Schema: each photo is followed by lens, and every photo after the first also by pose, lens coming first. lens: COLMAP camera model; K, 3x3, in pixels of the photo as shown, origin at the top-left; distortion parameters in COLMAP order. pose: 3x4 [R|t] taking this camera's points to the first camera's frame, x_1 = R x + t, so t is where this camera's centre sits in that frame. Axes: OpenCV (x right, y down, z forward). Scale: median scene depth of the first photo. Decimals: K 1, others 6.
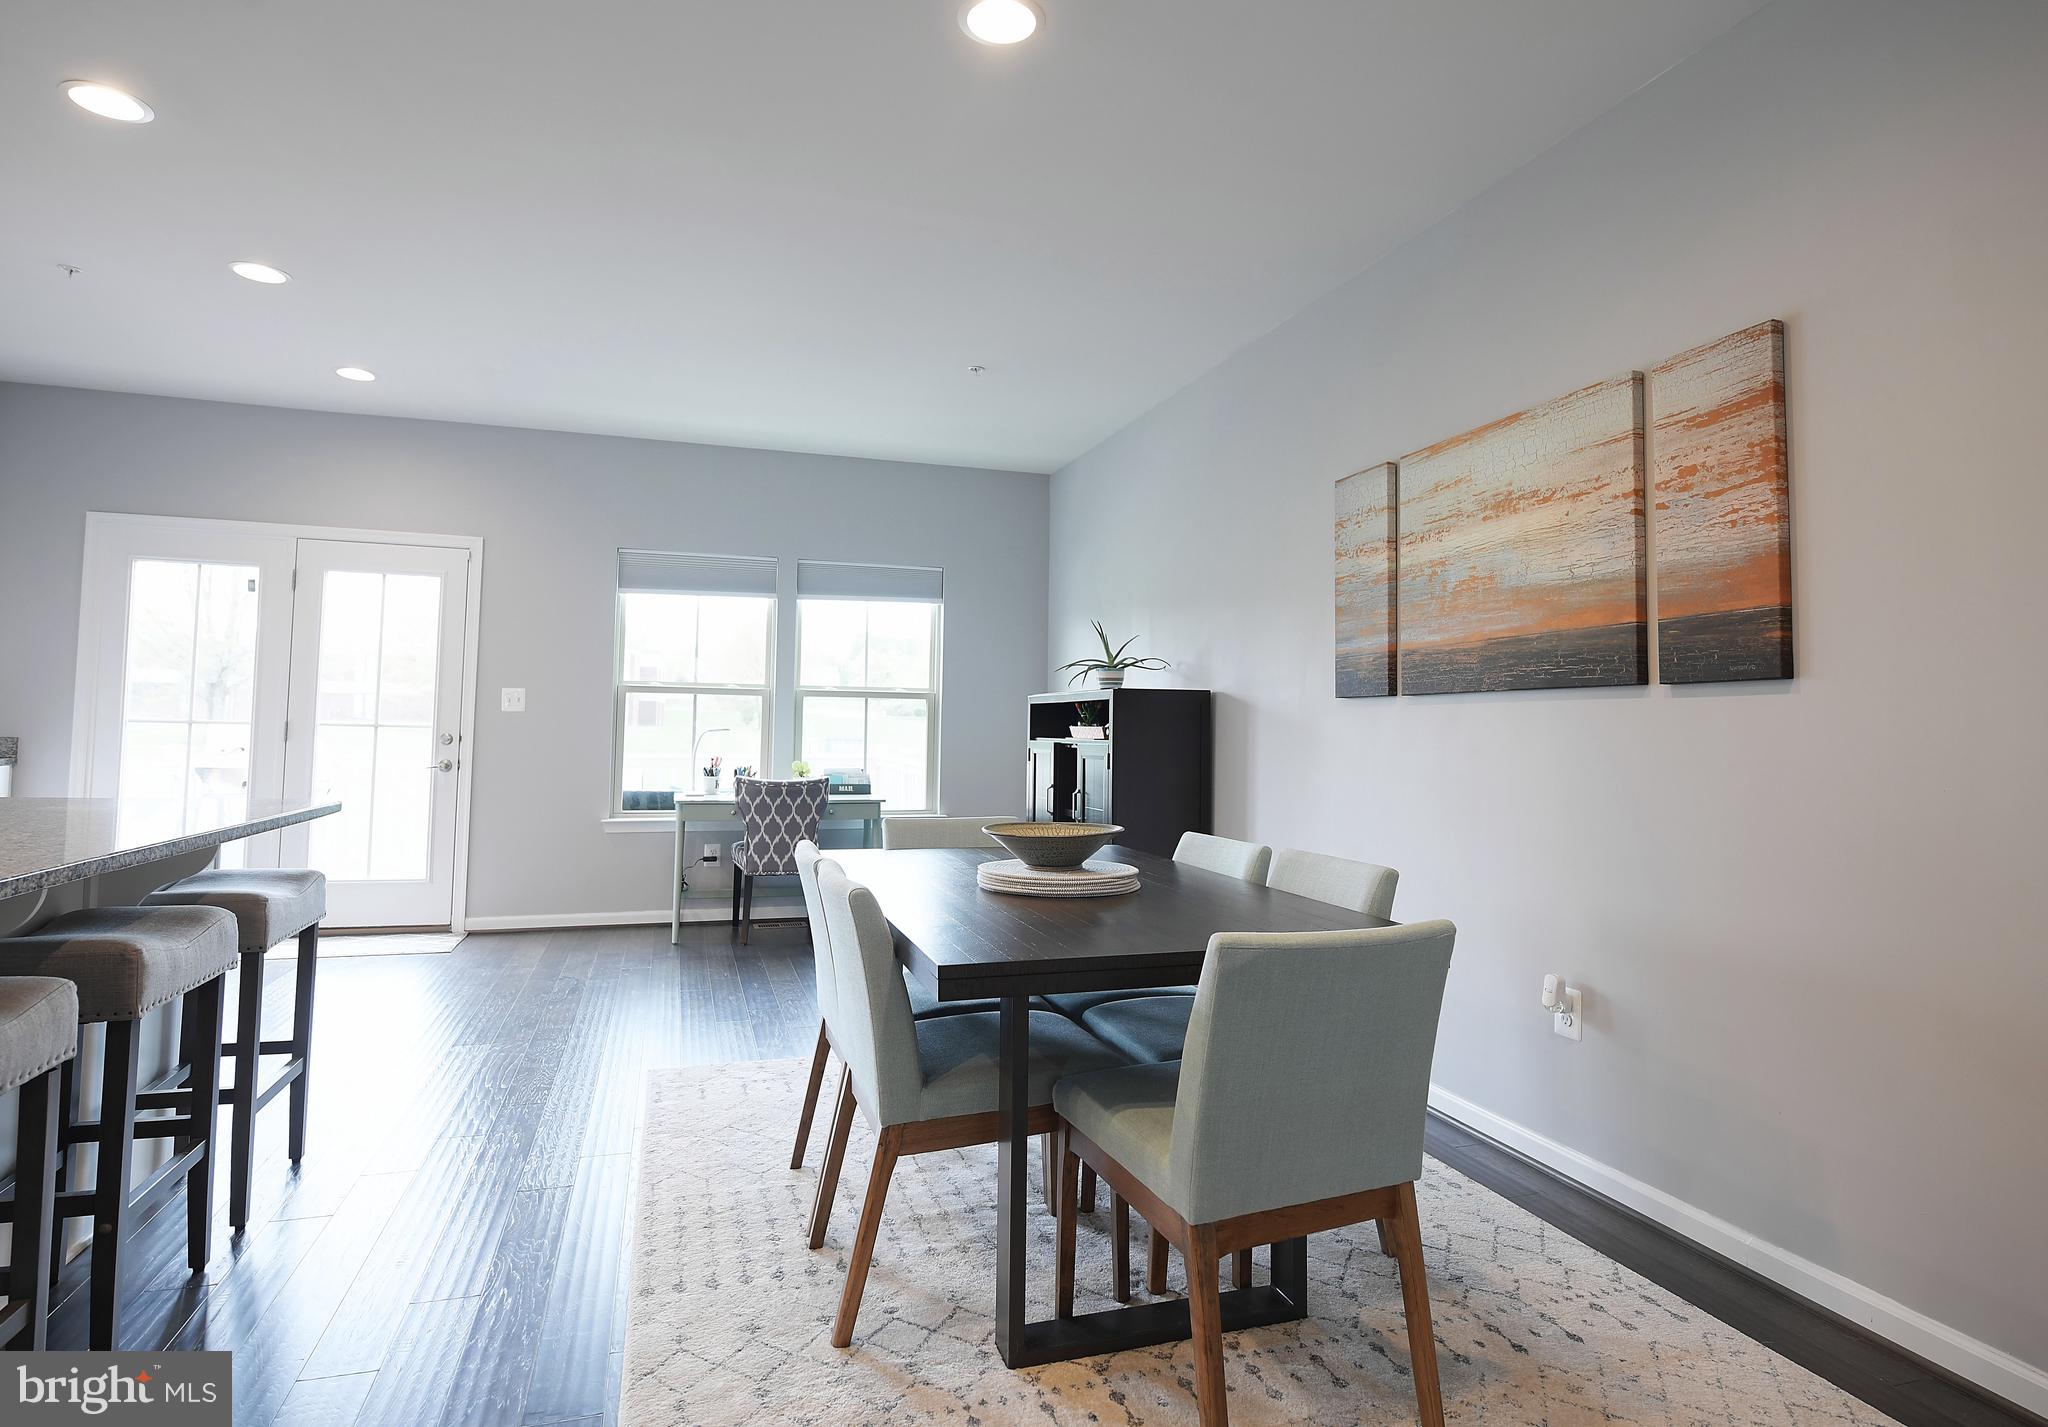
lens RADIAL K [[1111.7, 0, 1043.1], [0, 1111.7, 677.7], [0, 0, 1]] dist [-0.004634, -0.001615]
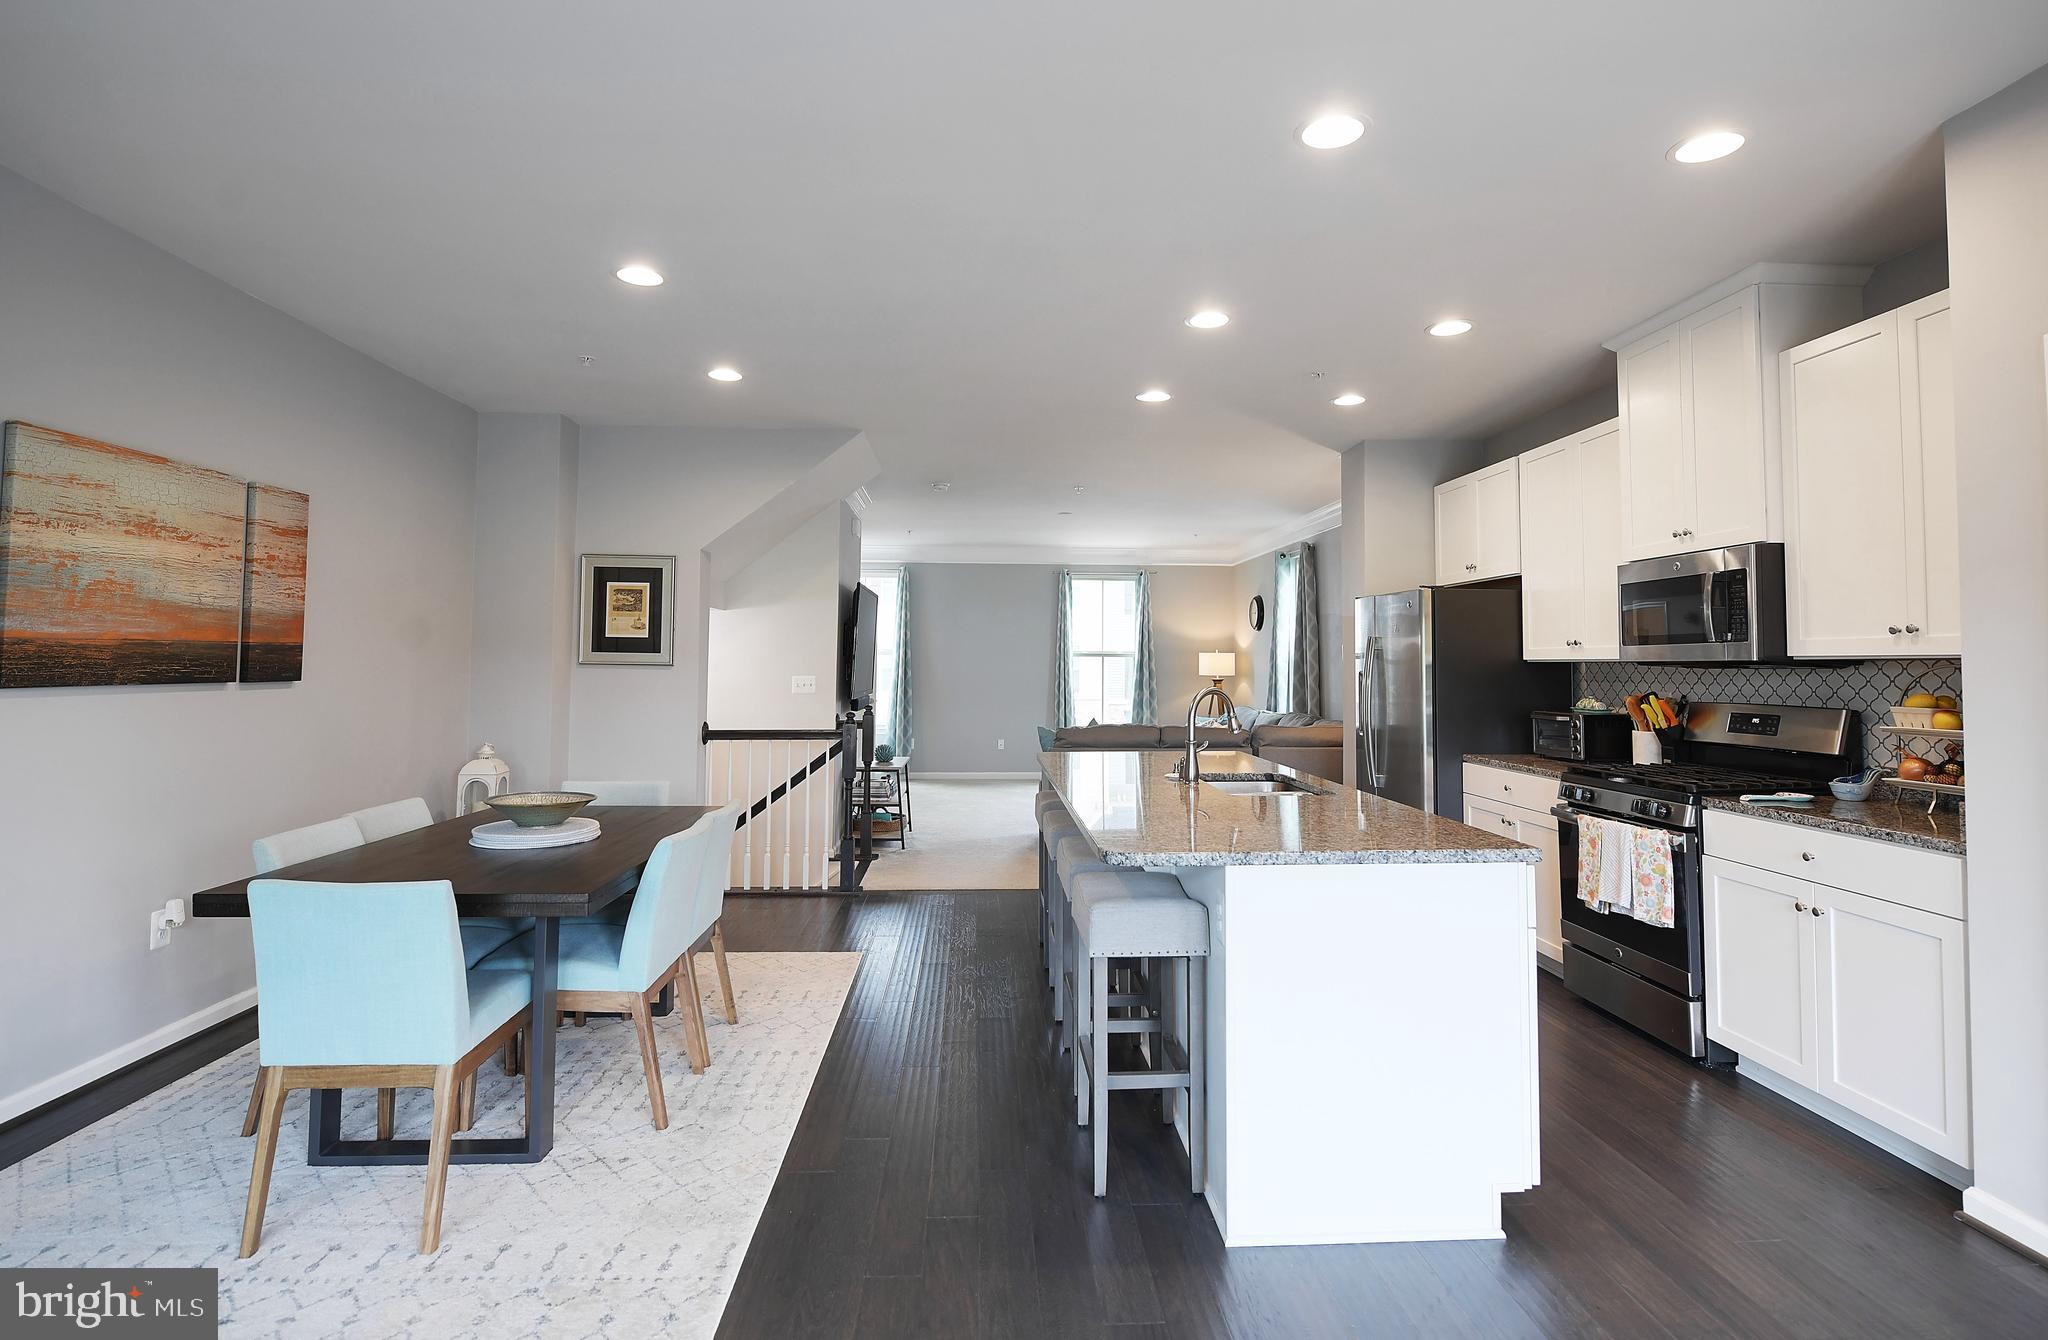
lens RADIAL K [[1003.0, 0, 1029.9], [0, 1003.0, 613.7], [0, 0, 1]] dist [-0.001263, -0.006370]
pose [[-0.965454, -0.008863, 0.260424, -0.716473], [-0.034504, 0.994969, -0.094052, 0.003071], [-0.258280, -0.099789, -0.960902, 1.640895]]
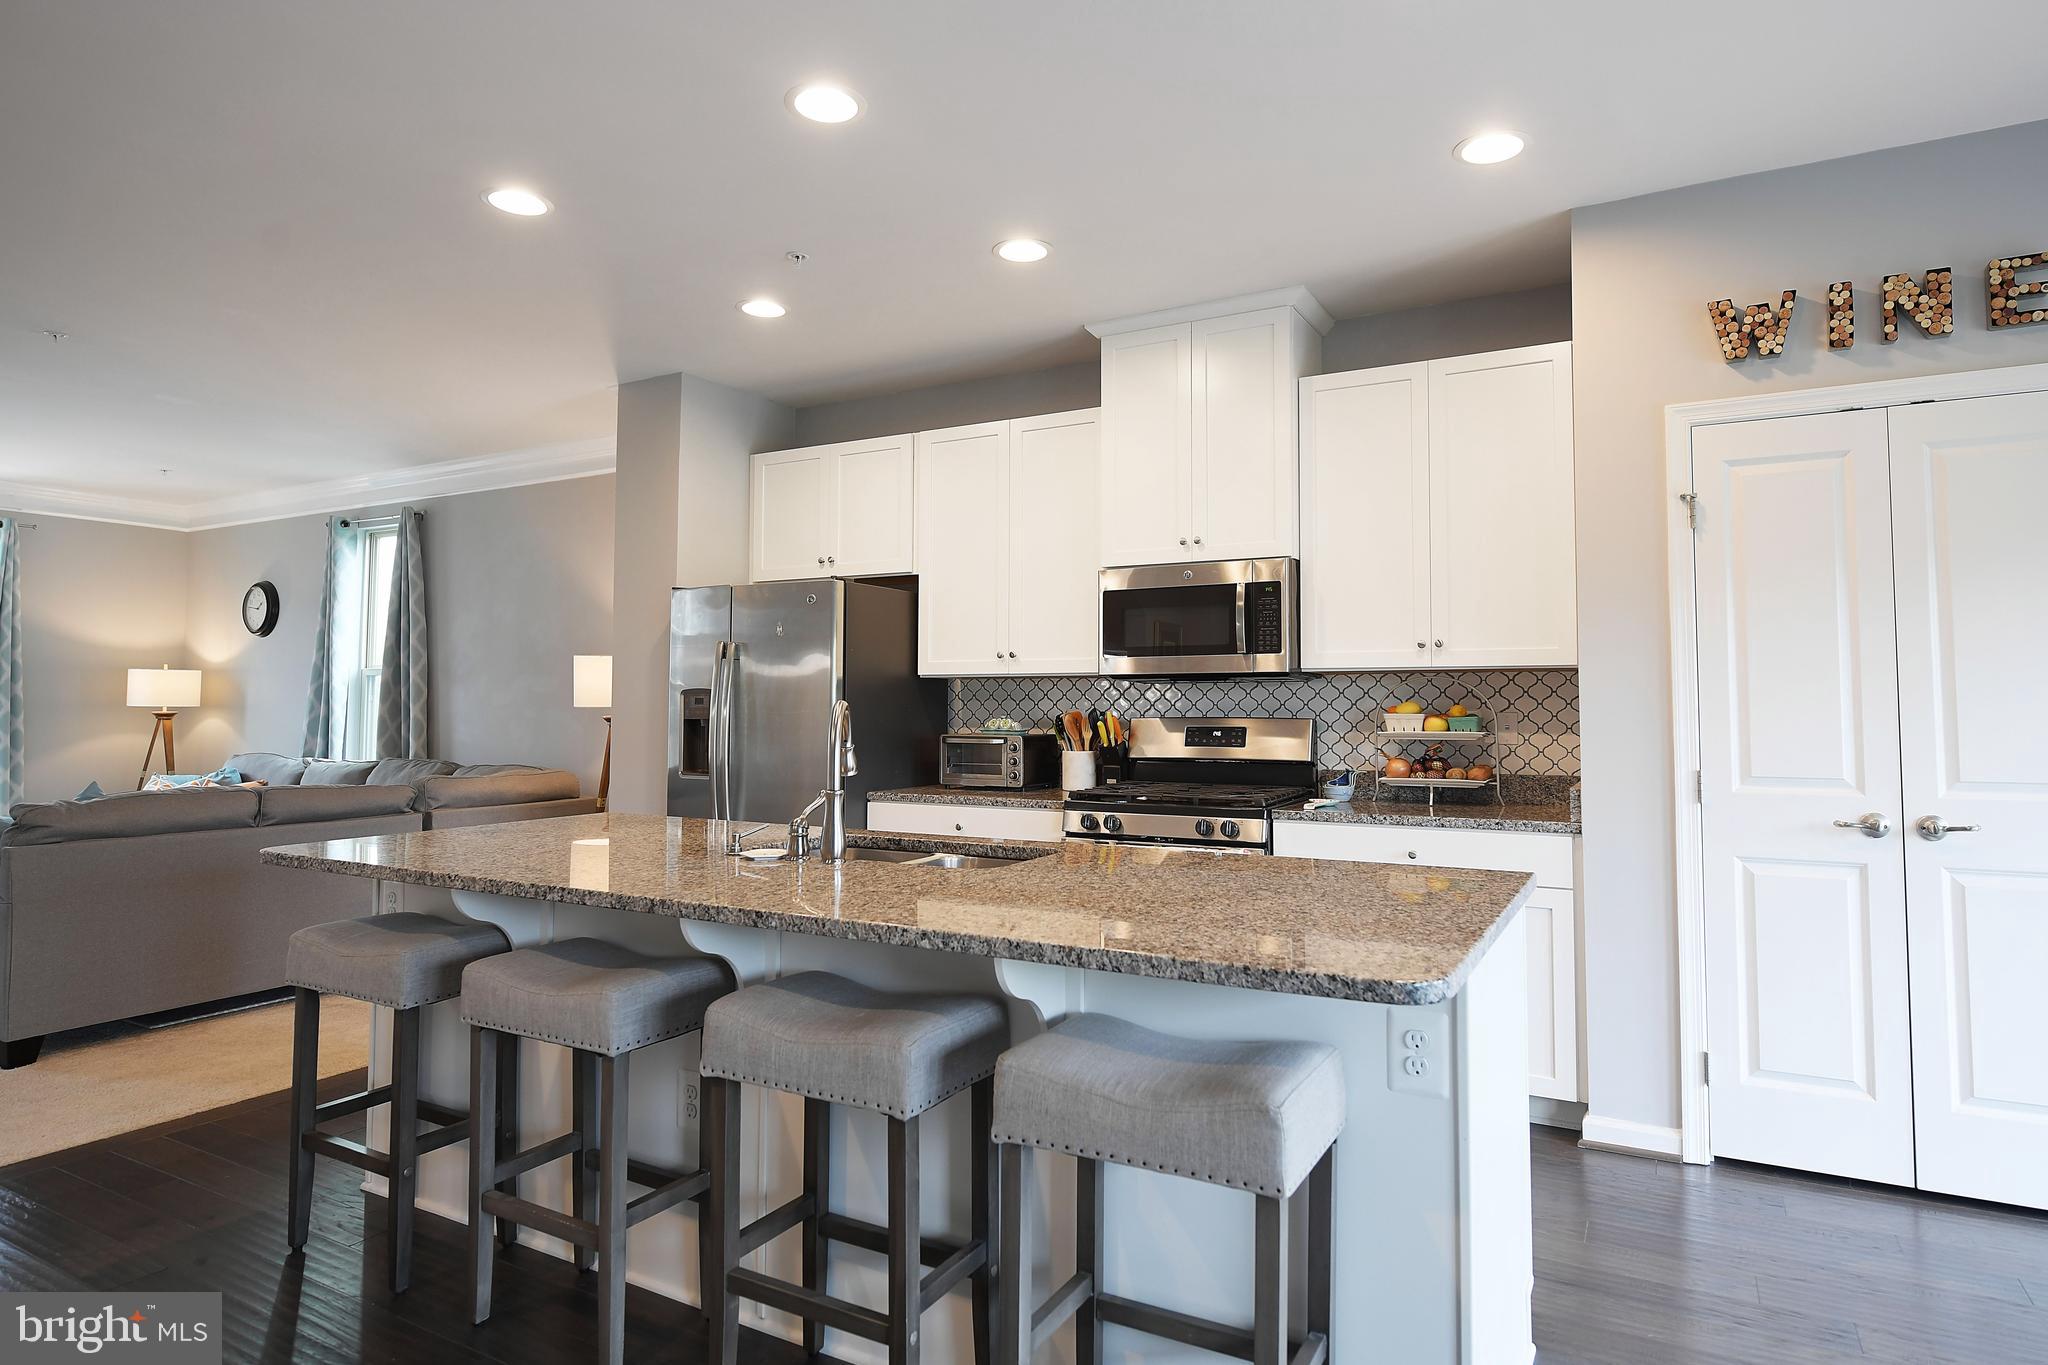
lens RADIAL K [[1128.5, 0, 1059.1], [0, 1128.5, 648.9], [0, 0, 1]] dist [-0.002174, -0.001475]
pose [[-0.728482, -0.053185, -0.682997, -0.188112], [0.019325, 0.994990, -0.098092, 0.015585], [0.684792, -0.084657, -0.723805, 1.148861]]
